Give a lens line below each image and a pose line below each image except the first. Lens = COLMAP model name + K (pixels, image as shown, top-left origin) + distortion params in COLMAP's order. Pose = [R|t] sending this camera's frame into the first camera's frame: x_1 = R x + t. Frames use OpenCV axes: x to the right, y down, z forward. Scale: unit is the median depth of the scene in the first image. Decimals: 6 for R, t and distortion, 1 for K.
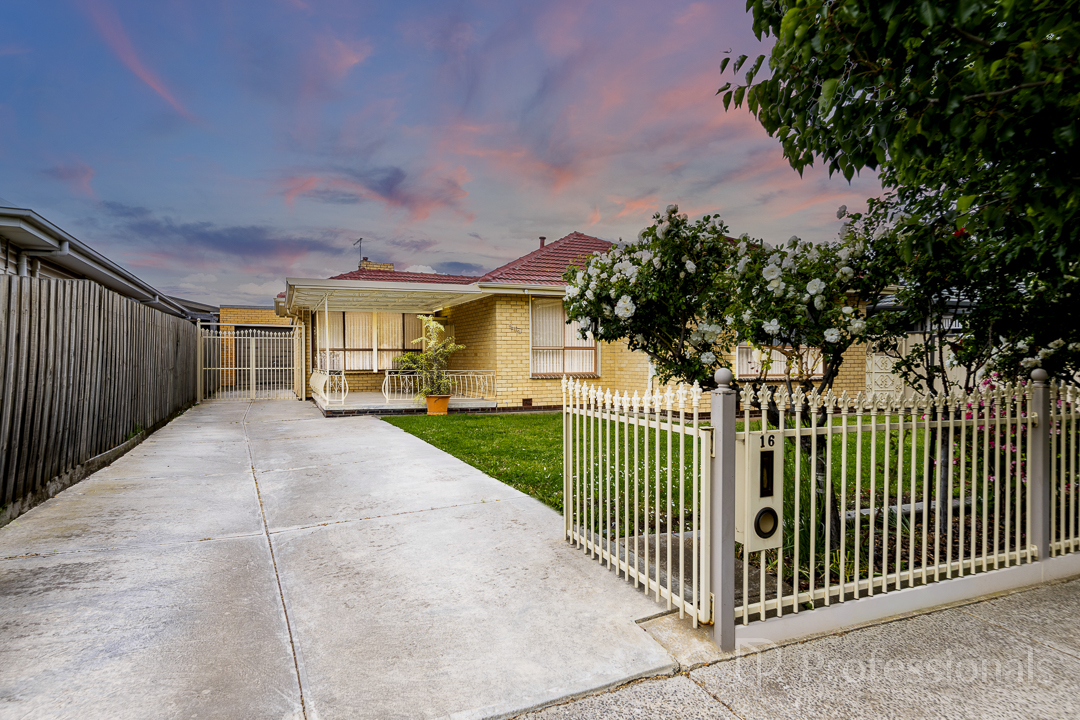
lens RADIAL K [[613.6, 0, 540.0], [0, 613.6, 360.0], [0, 0, 1]] dist [0.002876, -0.000062]
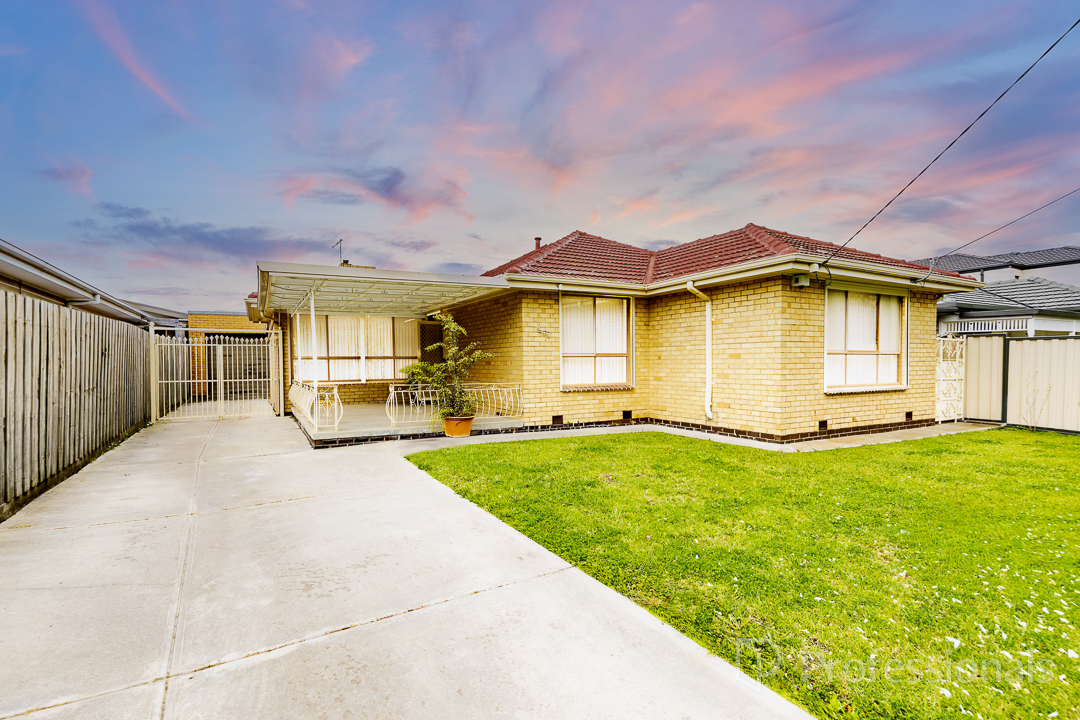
lens RADIAL K [[536.3, 0, 537.2], [0, 536.3, 376.1], [0, 0, 1]] dist [-0.002458, 0.000064]
pose [[0.996683, -0.009050, 0.080878, -0.100572], [0.007198, 0.999706, 0.023158, -0.007764], [-0.081064, -0.022499, 0.996455, 0.252413]]
